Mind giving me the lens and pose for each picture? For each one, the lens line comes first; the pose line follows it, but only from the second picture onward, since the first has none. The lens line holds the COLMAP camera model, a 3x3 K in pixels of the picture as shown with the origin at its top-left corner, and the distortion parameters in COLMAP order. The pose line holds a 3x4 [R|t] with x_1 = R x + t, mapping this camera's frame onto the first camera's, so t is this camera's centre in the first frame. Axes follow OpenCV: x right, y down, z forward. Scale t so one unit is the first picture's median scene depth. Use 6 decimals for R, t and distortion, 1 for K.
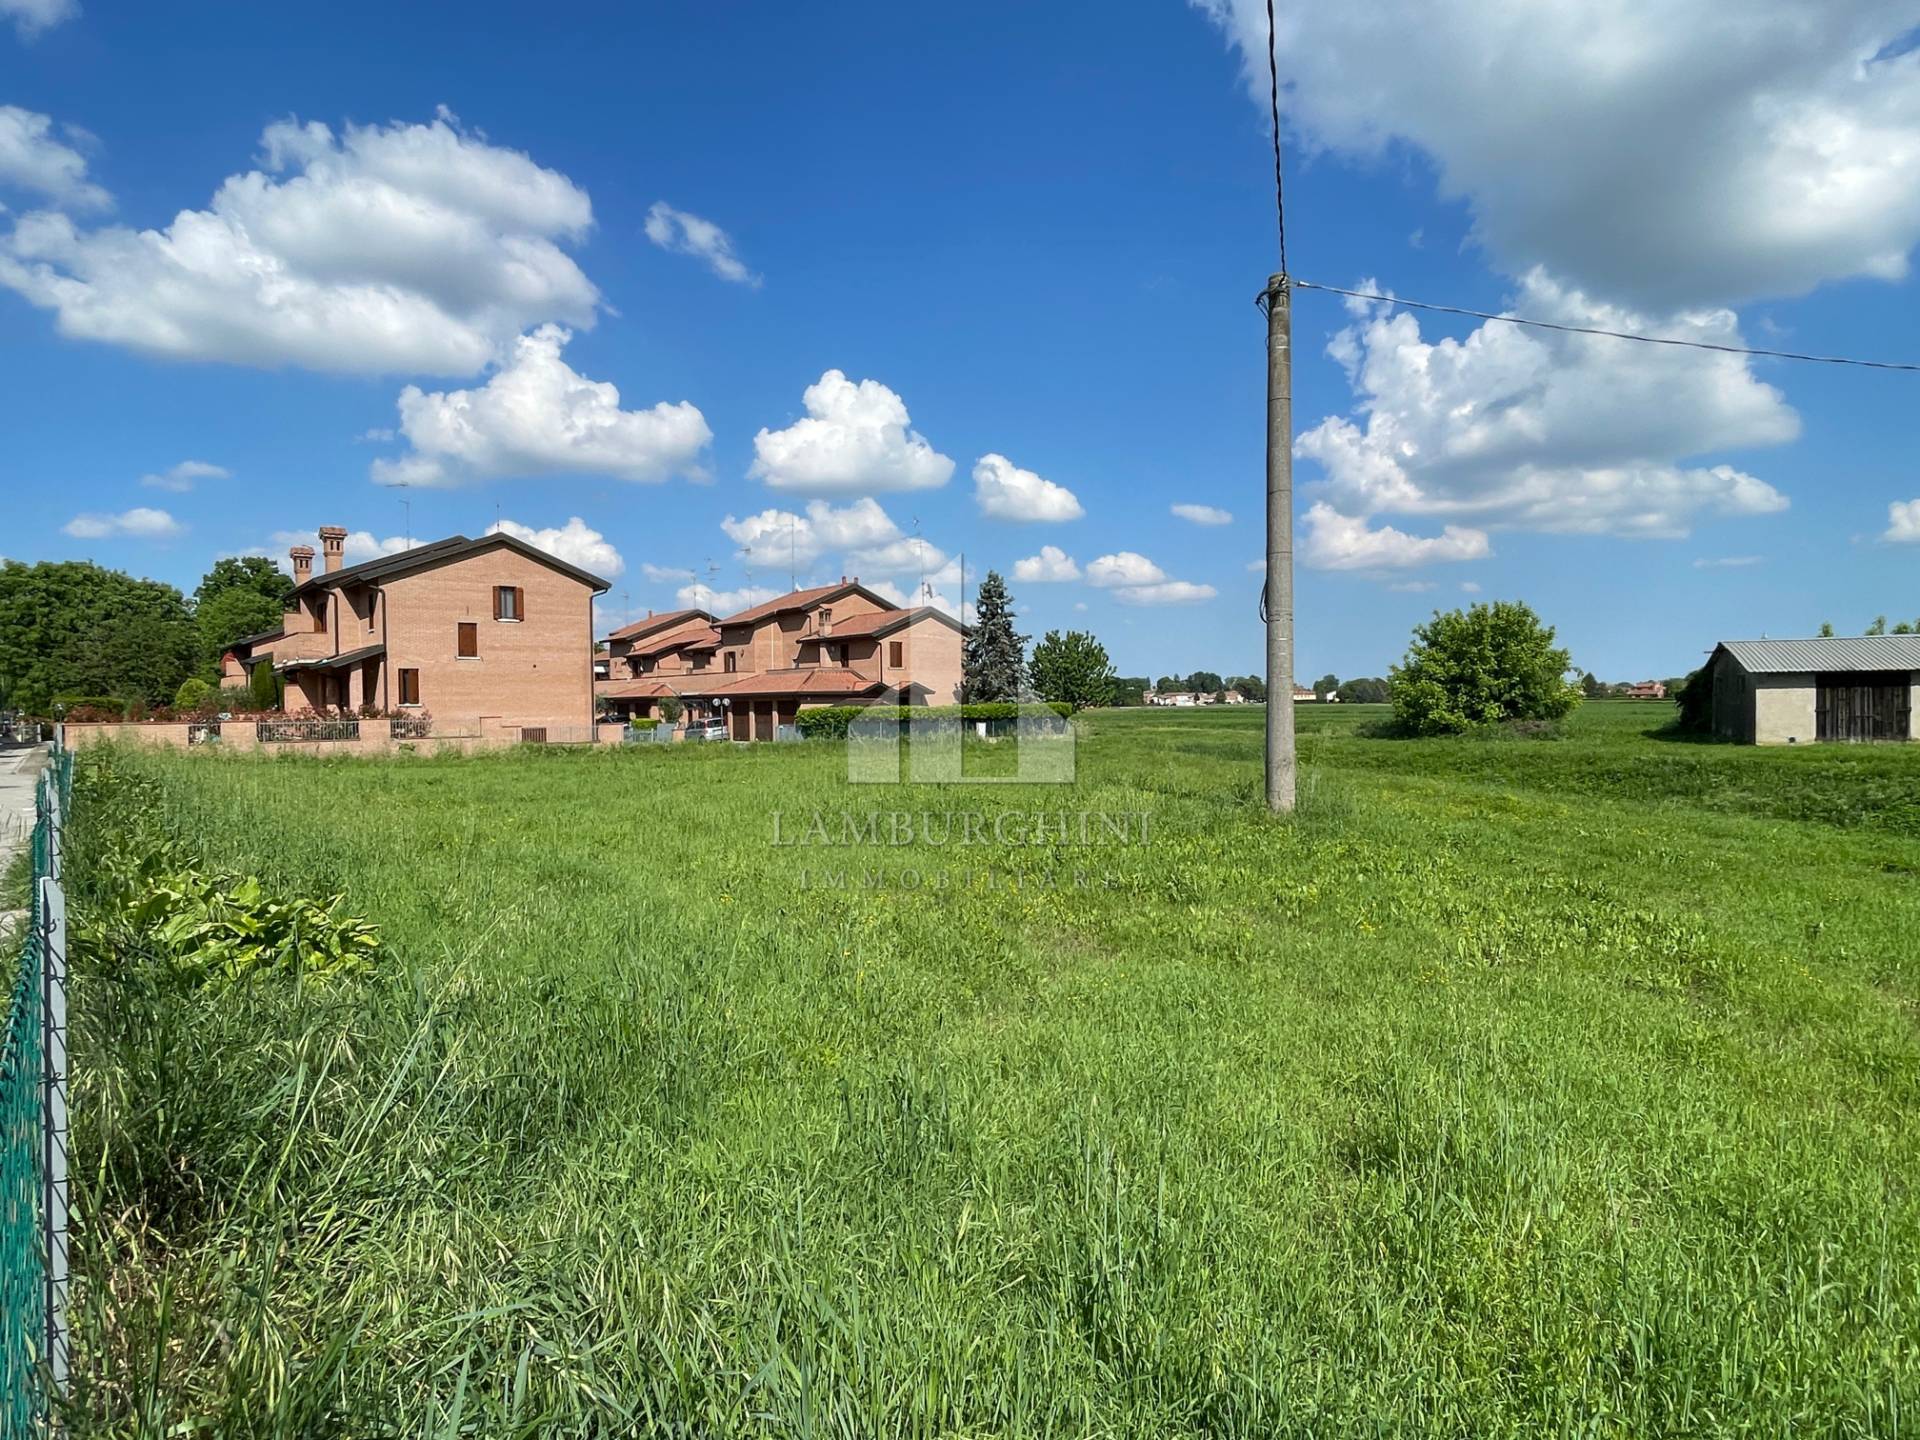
lens RADIAL K [[1077.4, 0, 947.9], [0, 1077.4, 691.6], [0, 0, 1]] dist [-0.000948, 0.001688]
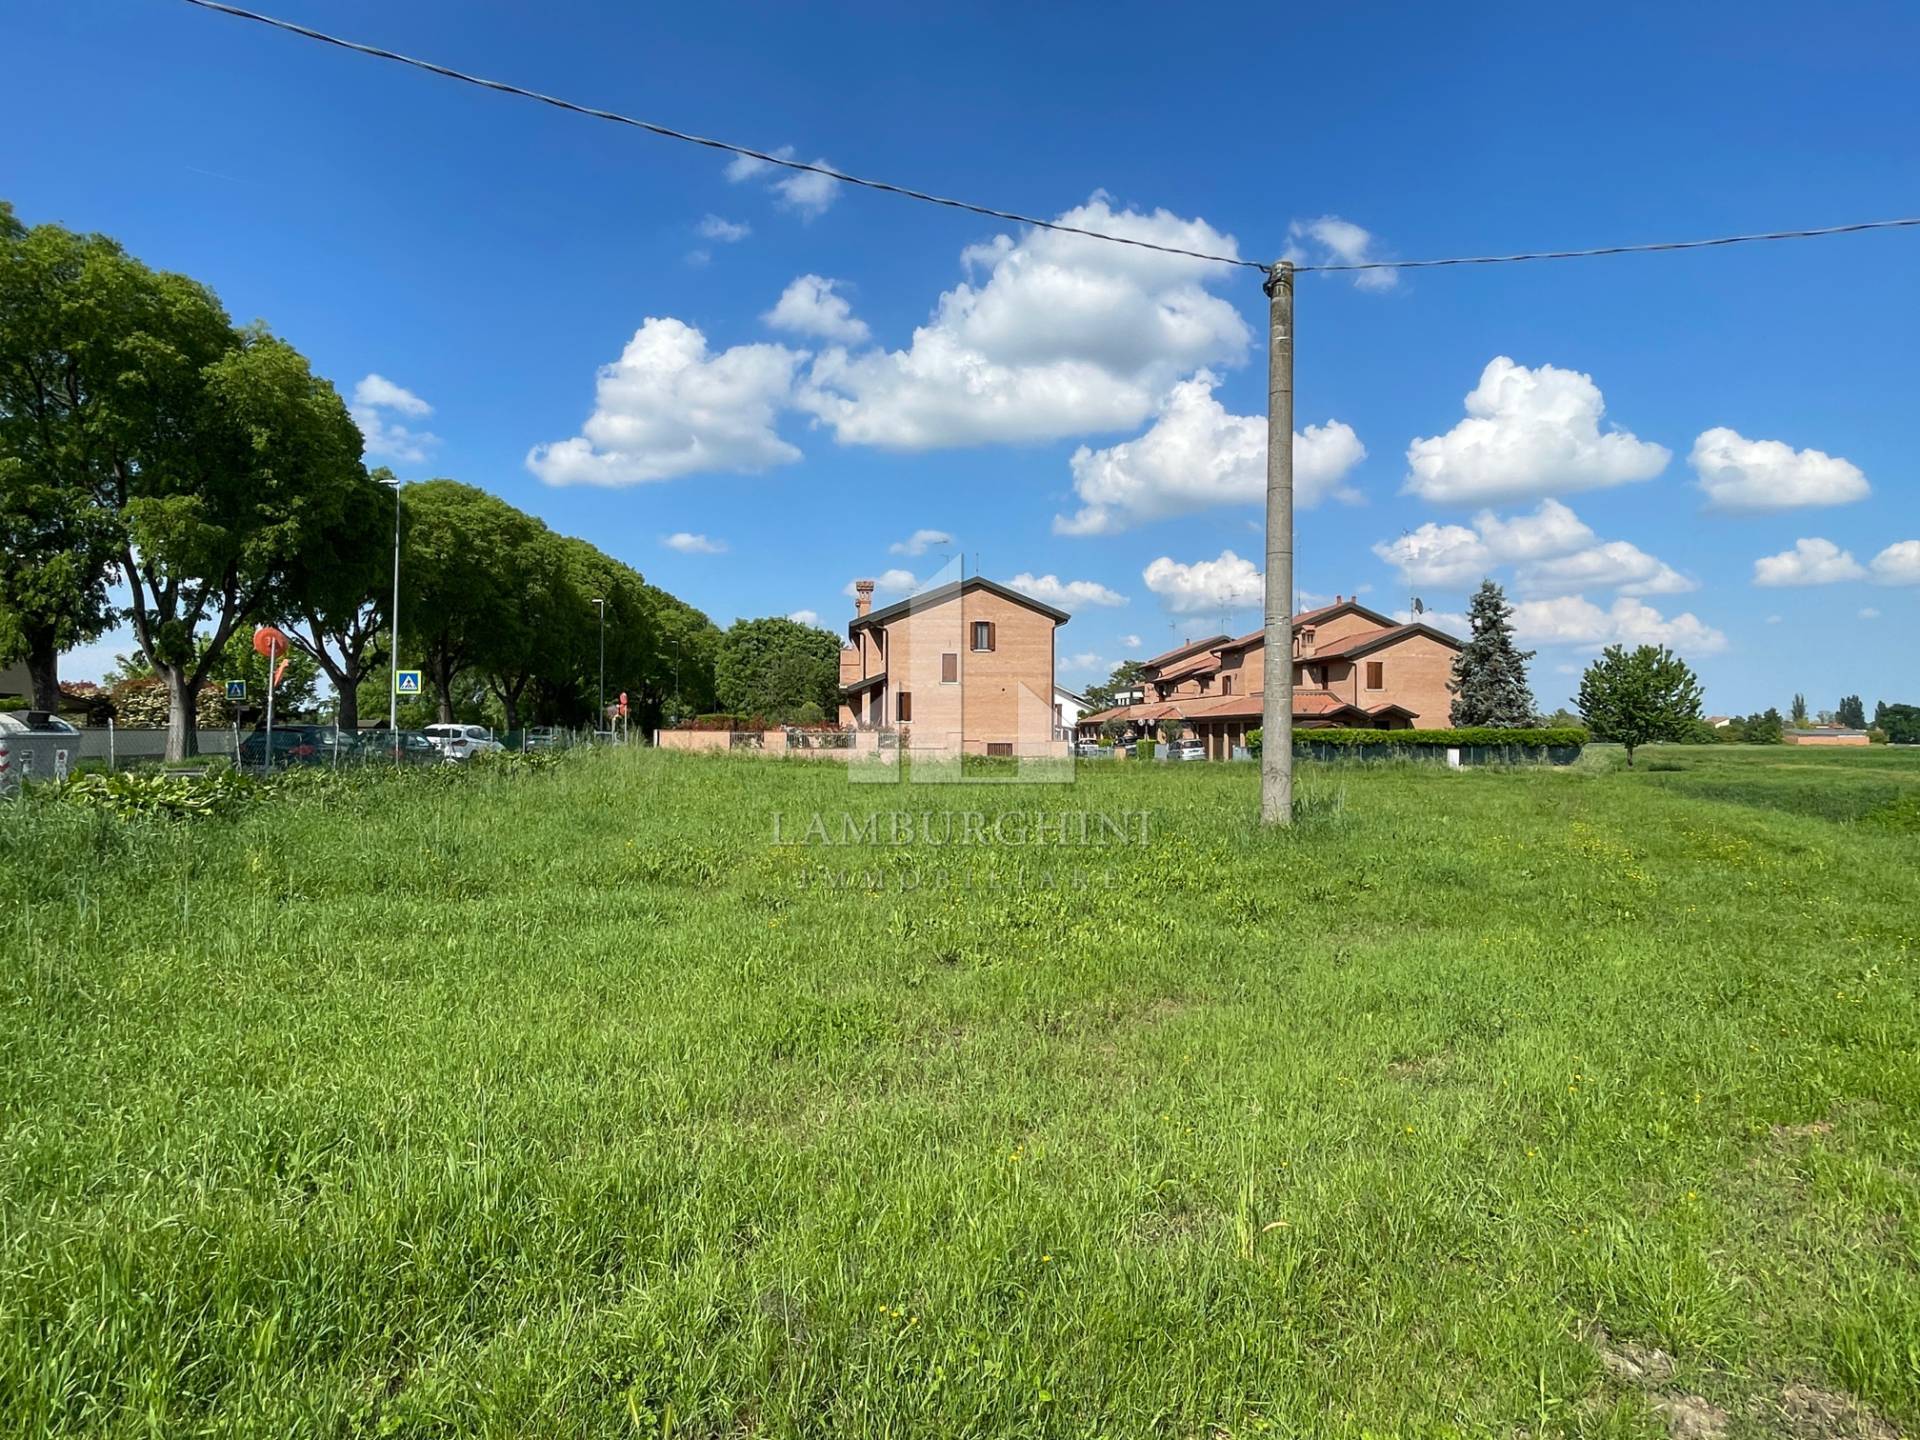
lens RADIAL K [[1077.4, 0, 947.9], [0, 1077.4, 691.6], [0, 0, 1]] dist [-0.000948, 0.001688]
pose [[0.826613, -0.007465, -0.562722, 0.140551], [-0.007120, 0.999693, -0.023722, 0.004038], [0.562726, 0.023616, 0.826306, 0.005501]]
